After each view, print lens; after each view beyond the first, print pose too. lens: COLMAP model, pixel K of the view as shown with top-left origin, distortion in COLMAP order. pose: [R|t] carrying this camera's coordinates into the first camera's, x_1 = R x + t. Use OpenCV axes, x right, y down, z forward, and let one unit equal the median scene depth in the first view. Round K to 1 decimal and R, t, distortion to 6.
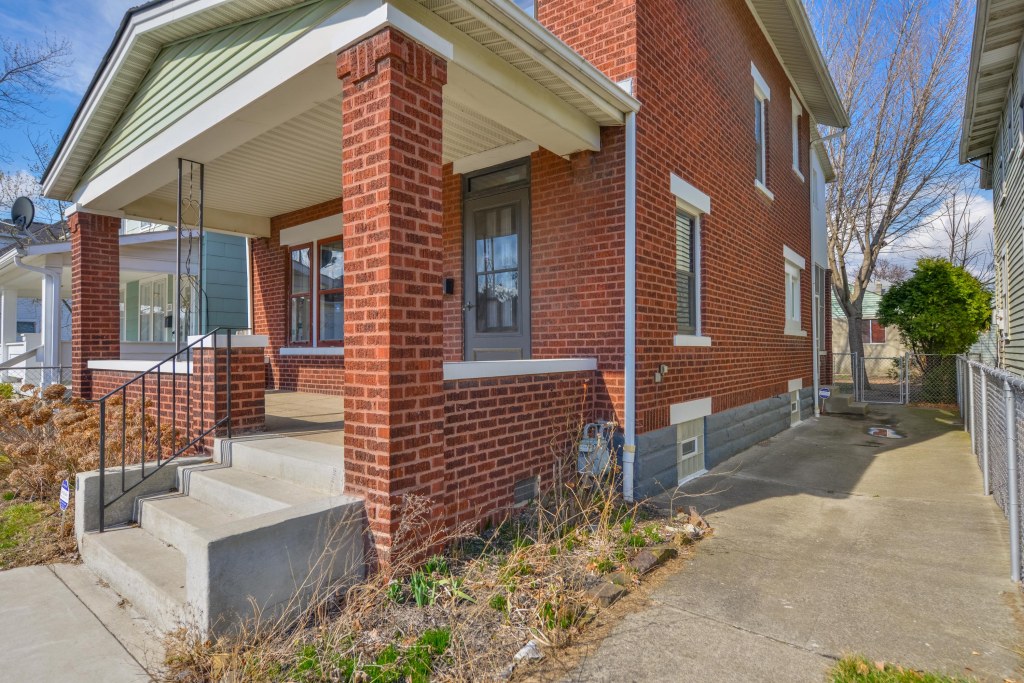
lens RADIAL K [[536.5, 0, 510.5], [0, 536.5, 339.7], [0, 0, 1]] dist [-0.001923, -0.001374]
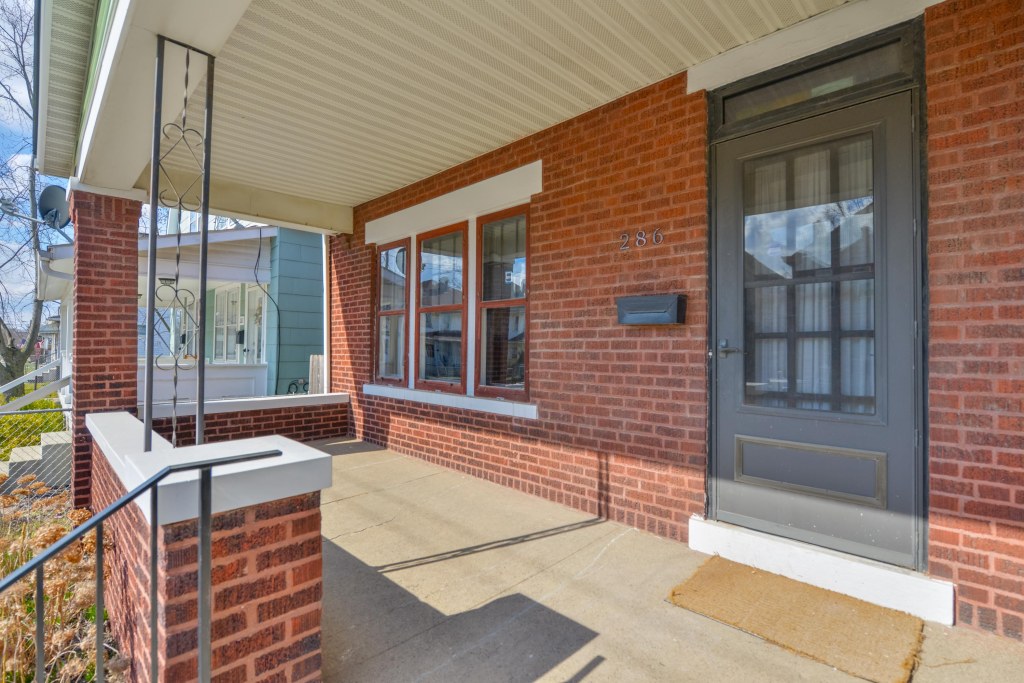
lens RADIAL K [[482.2, 0, 513.7], [0, 482.2, 342.3], [0, 0, 1]] dist [-0.005734, -0.000423]
pose [[0.994415, 0.013578, -0.104661, -0.170860], [-0.013078, 0.999900, 0.005459, -0.051809], [0.104725, -0.004060, 0.994493, 0.397906]]
